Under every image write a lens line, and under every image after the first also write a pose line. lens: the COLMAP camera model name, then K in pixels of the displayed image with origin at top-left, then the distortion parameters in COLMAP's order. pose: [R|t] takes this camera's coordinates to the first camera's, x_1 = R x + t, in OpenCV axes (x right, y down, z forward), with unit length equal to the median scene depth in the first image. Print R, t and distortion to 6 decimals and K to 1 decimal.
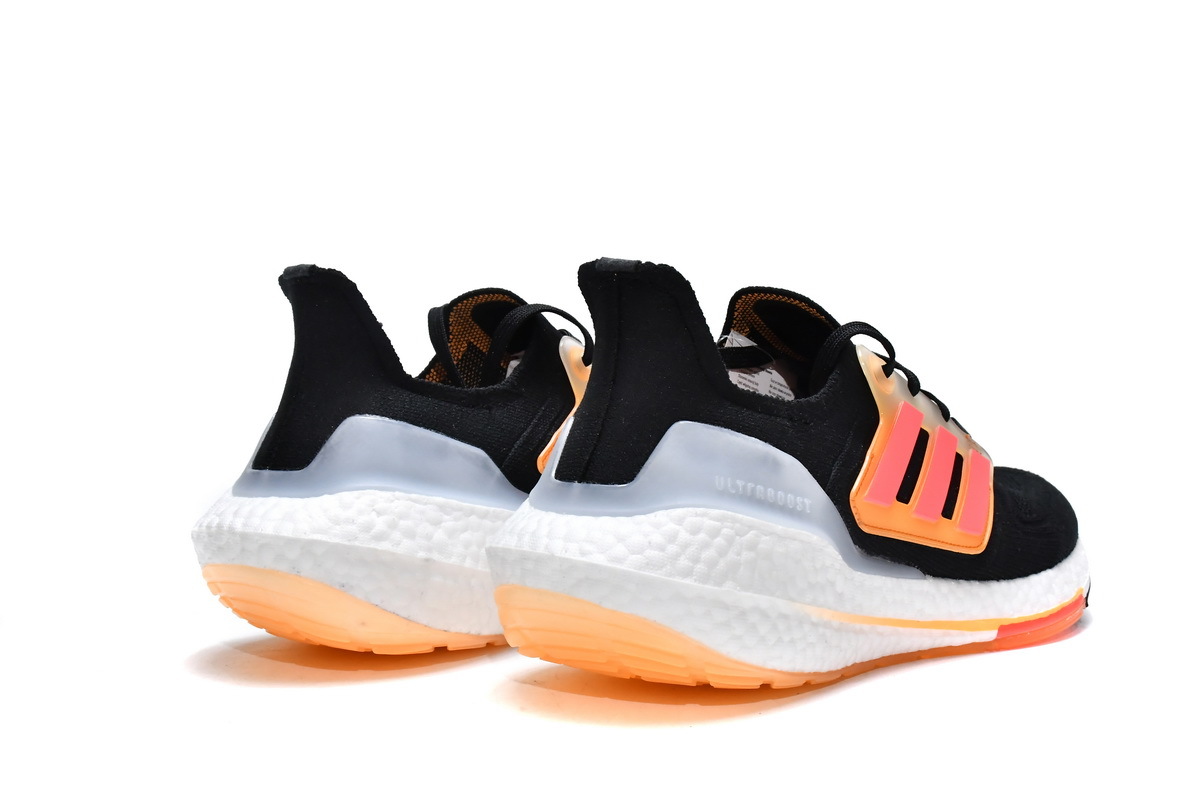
lens RADIAL K [[1600.8, 0, 595.1], [0, 1600.8, 401.2], [0, 0, 1]] dist [0.019435, 0.000000]
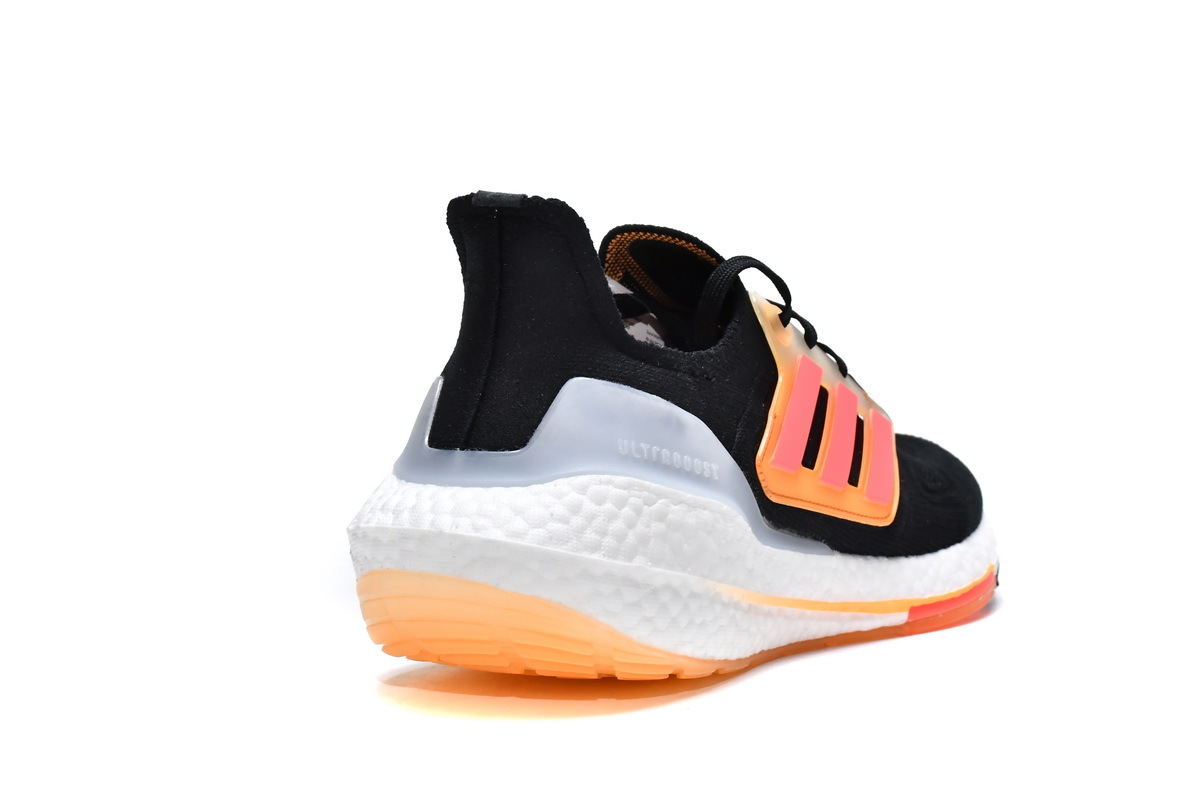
lens RADIAL K [[2120.4, 0, 604.6], [0, 2120.4, 396.6], [0, 0, 1]] dist [0.041188, 0.000000]
pose [[0.986654, -0.017523, 0.161887, -0.116194], [0.016381, 0.999831, 0.008384, 0.013015], [-0.162007, -0.005621, 0.986774, -0.145994]]
